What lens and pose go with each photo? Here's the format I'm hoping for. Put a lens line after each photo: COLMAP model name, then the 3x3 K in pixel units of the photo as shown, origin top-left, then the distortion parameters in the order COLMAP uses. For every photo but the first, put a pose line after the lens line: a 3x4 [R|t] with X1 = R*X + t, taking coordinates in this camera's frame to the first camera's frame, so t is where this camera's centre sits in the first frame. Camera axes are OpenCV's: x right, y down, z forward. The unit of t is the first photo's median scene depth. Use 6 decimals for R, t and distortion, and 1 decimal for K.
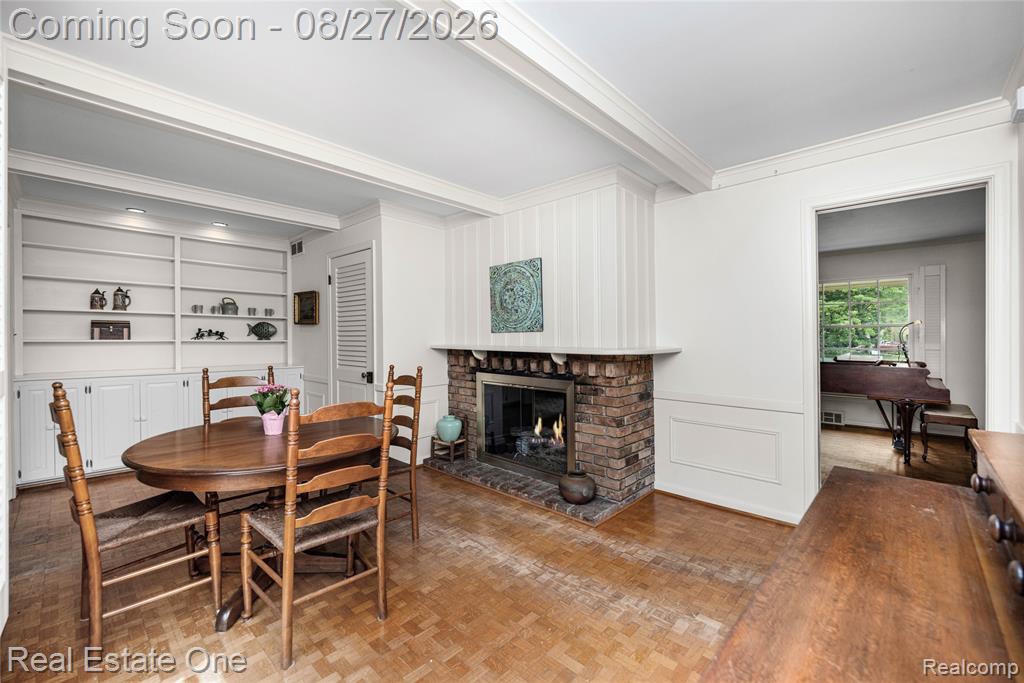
lens RADIAL K [[428.2, 0, 503.4], [0, 428.2, 337.3], [0, 0, 1]] dist [0.016436, -0.000214]
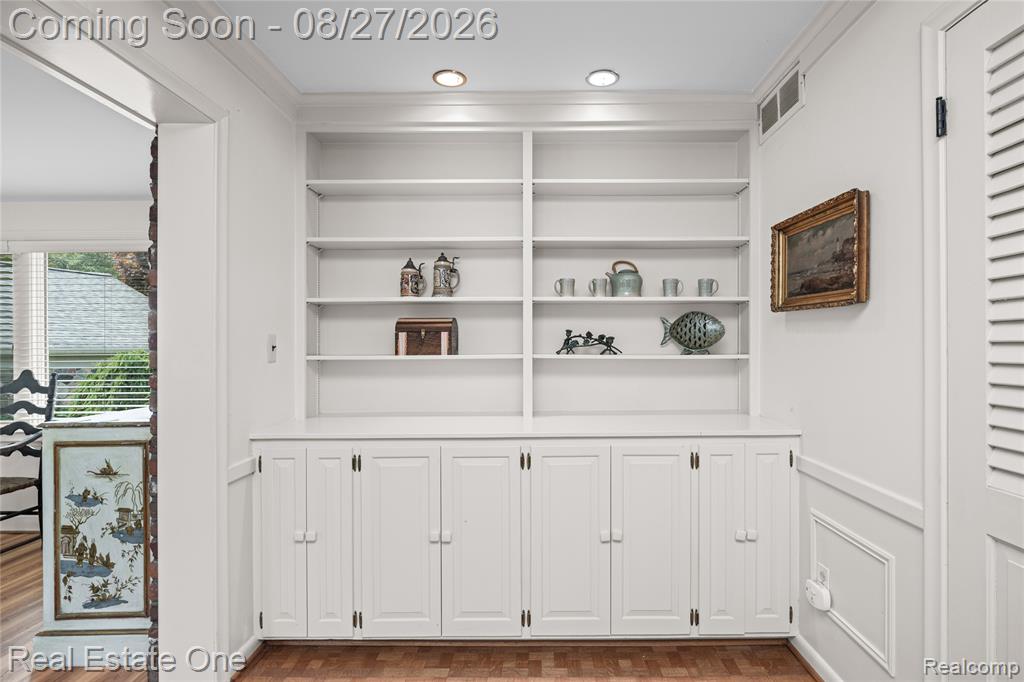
lens RADIAL K [[490.6, 0, 521.6], [0, 490.6, 345.4], [0, 0, 1]] dist [0.007822, -0.002851]
pose [[0.677383, -0.006158, -0.735605, -0.468364], [0.007800, 0.999969, -0.001188, -0.004570], [0.735589, -0.004933, 0.677410, 0.807098]]
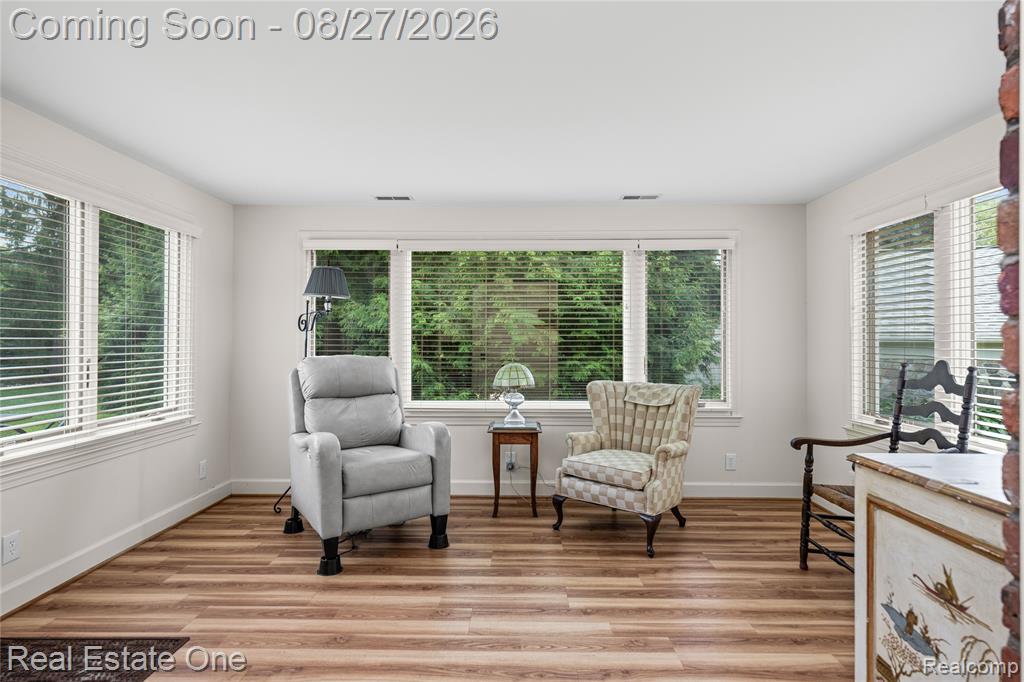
lens RADIAL K [[516.3, 0, 508.2], [0, 516.3, 341.3], [0, 0, 1]] dist [0.002995, -0.000594]
pose [[-0.749881, 0.005593, -0.661549, -0.851042], [0.013938, 0.999876, -0.007345, 0.003496], [0.661426, -0.014729, -0.749866, 0.890034]]
